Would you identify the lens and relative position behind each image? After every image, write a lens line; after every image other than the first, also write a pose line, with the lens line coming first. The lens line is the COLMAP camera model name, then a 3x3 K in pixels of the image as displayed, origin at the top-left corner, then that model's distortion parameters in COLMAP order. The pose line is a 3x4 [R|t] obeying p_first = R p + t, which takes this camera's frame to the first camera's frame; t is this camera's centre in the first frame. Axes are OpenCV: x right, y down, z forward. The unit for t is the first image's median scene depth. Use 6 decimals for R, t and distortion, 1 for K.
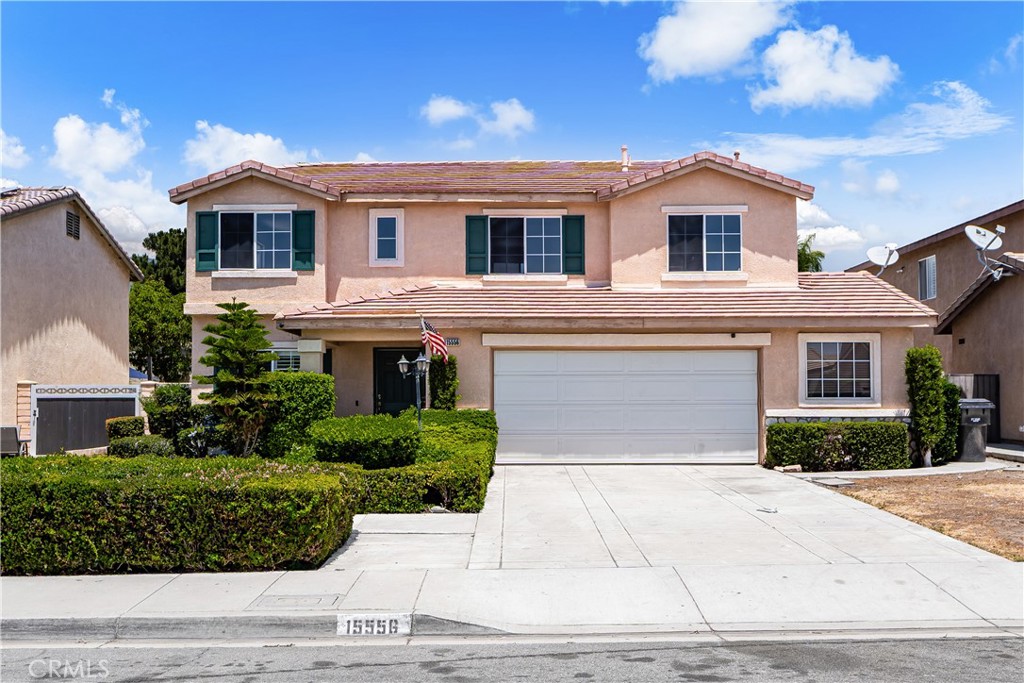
lens RADIAL K [[1044.7, 0, 513.3], [0, 1044.7, 342.8], [0, 0, 1]] dist [-0.013717, 0.000000]
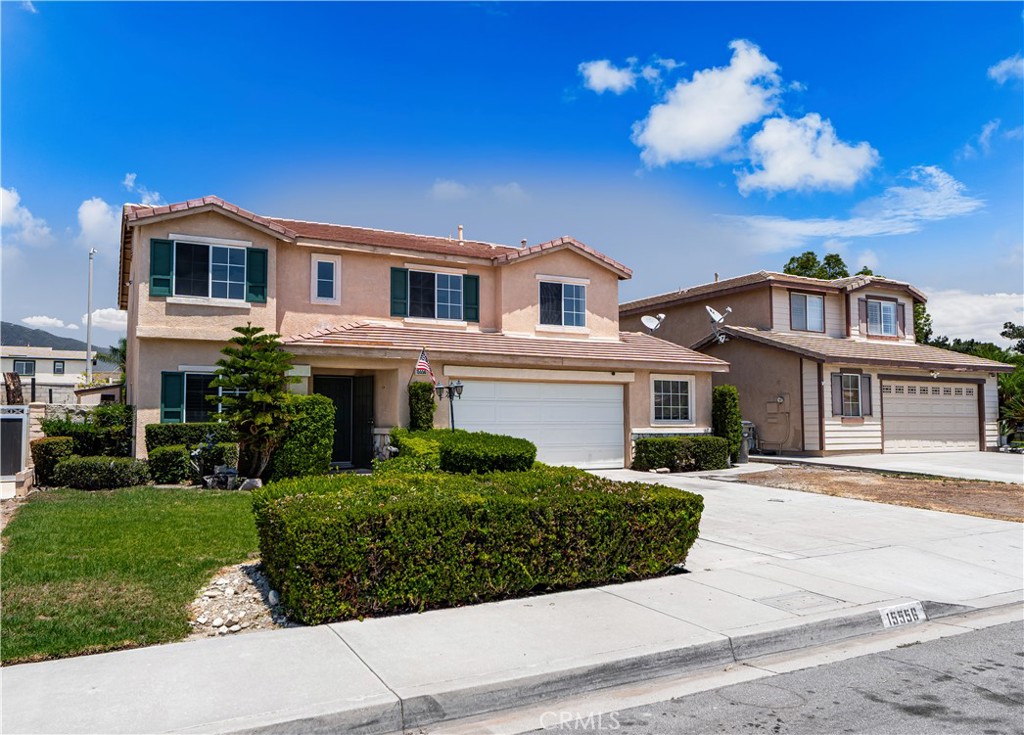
lens RADIAL K [[755.9, 0, 511.8], [0, 755.9, 365.7], [0, 0, 1]] dist [-0.000835, -0.002846]
pose [[0.887591, 0.036288, 0.459201, -0.325670], [-0.025802, 0.999244, -0.029092, 0.013451], [-0.459909, 0.013974, 0.887856, 0.170970]]
